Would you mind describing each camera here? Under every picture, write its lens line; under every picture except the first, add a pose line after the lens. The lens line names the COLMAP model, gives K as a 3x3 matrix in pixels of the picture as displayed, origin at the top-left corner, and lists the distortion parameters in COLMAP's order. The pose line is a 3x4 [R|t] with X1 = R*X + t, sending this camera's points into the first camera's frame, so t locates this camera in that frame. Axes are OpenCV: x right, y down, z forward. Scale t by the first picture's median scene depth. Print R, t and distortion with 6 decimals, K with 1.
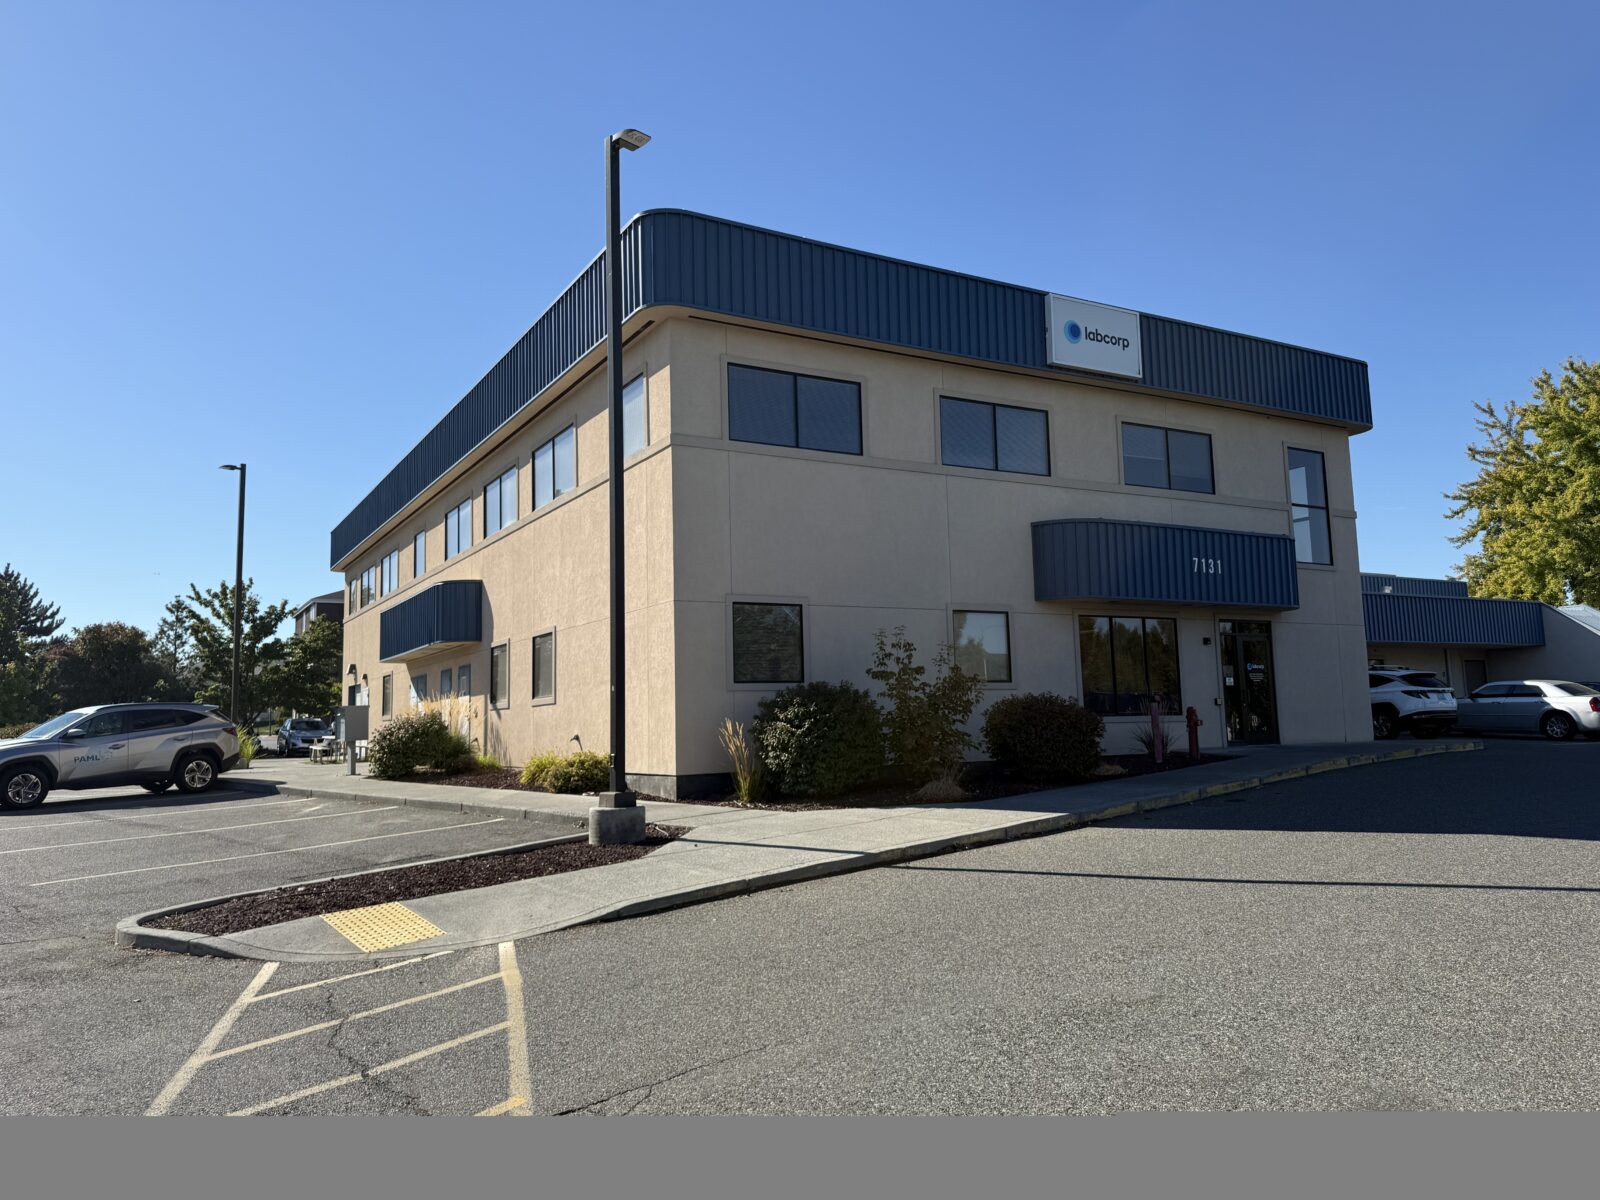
lens RADIAL K [[1138.4, 0, 768.2], [0, 1138.4, 580.5], [0, 0, 1]] dist [0.059706, -0.064262]
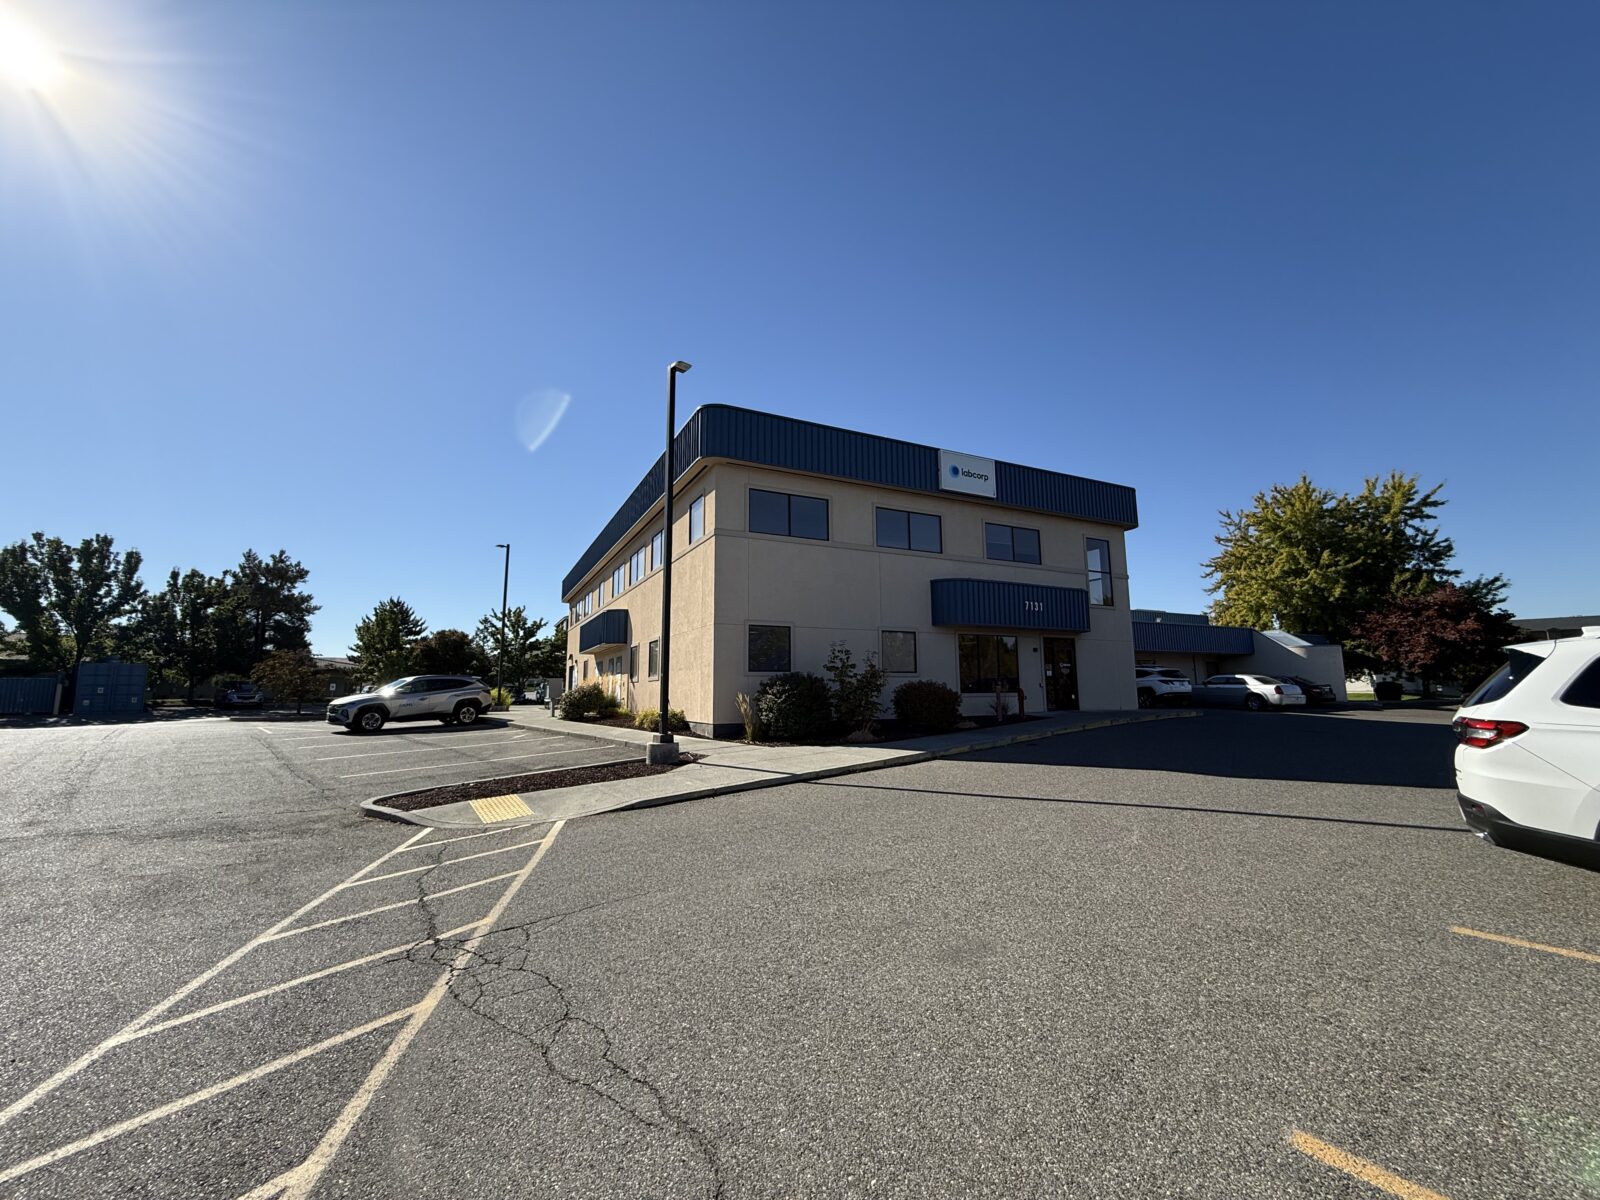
lens RADIAL K [[644.9, 0, 782.7], [0, 644.9, 589.5], [0, 0, 1]] dist [-0.001250, 0.000699]
pose [[0.997797, 0.008328, -0.065822, 0.073089], [-0.010259, 0.999526, -0.029041, -0.006095], [0.065549, 0.029652, 0.997409, 0.010951]]
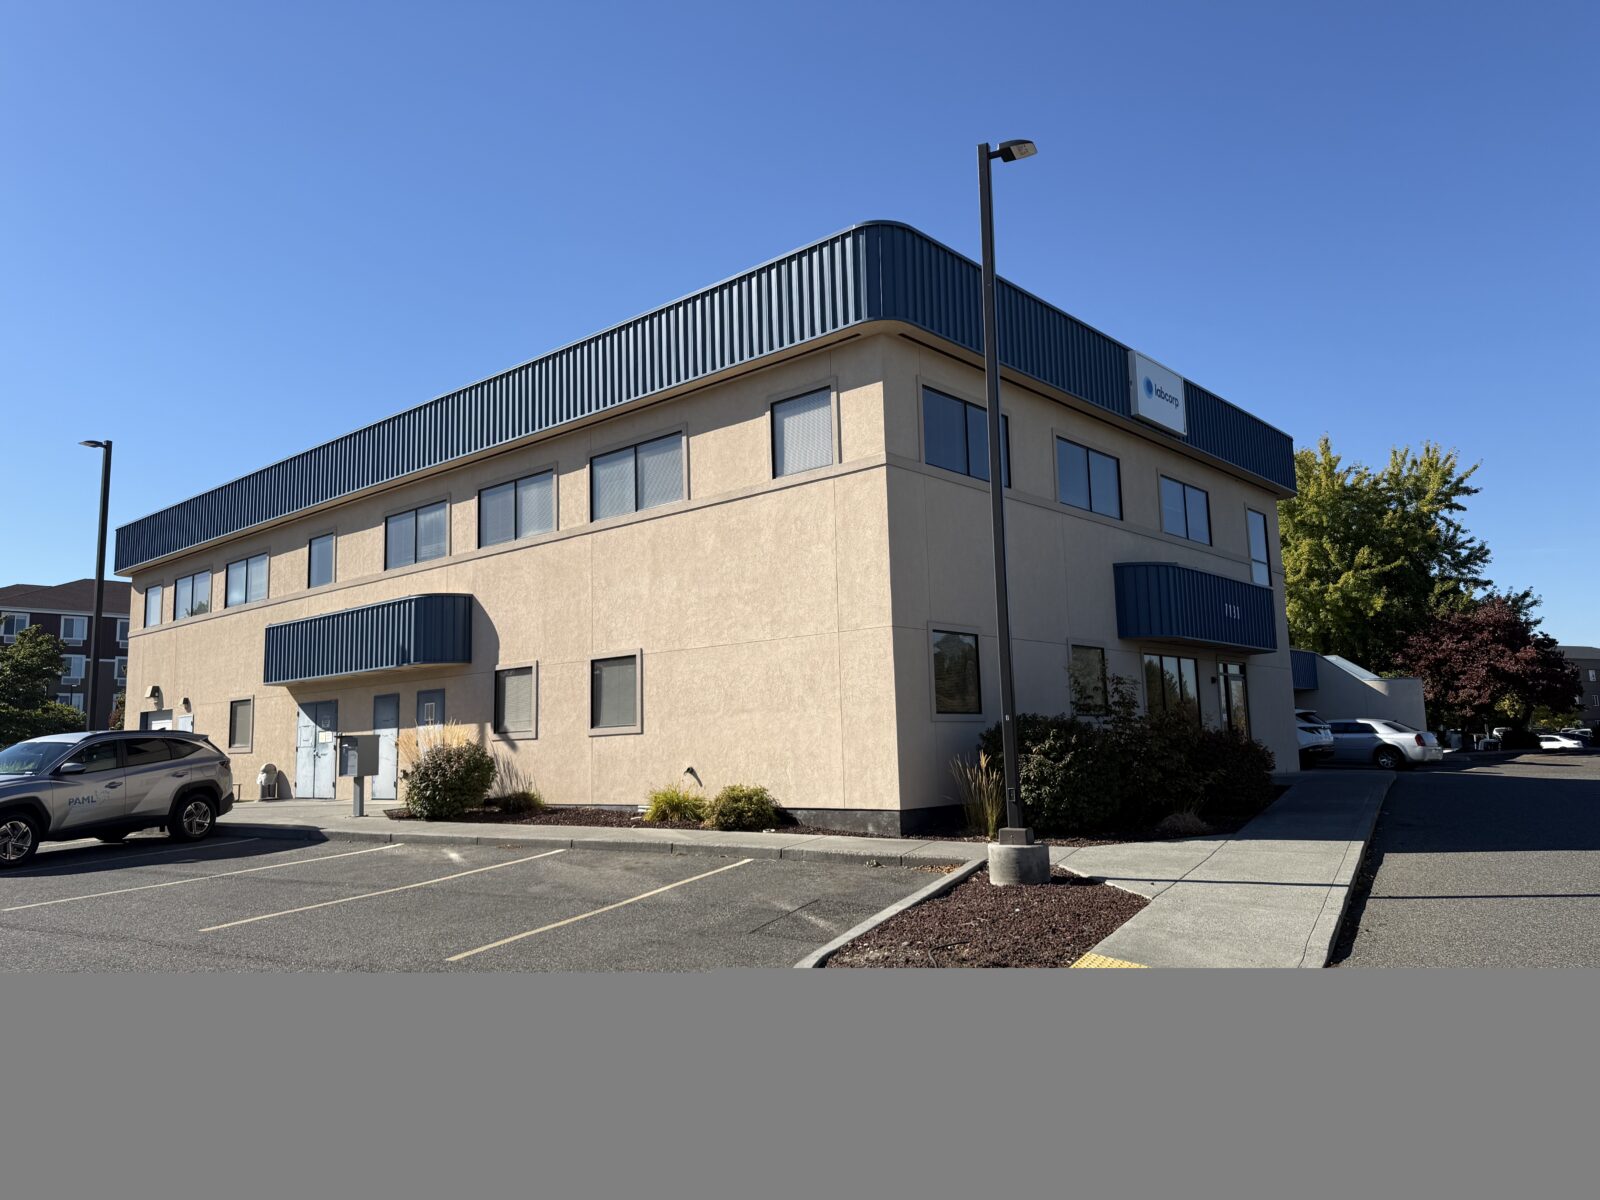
lens RADIAL K [[1138.4, 0, 766.7], [0, 1138.4, 578.8], [0, 0, 1]] dist [0.059706, -0.064262]
pose [[0.948422, 0.048462, 0.313285, -0.406022], [-0.039214, 0.998591, -0.035757, 0.013398], [-0.314576, 0.021628, 0.948986, 0.103840]]
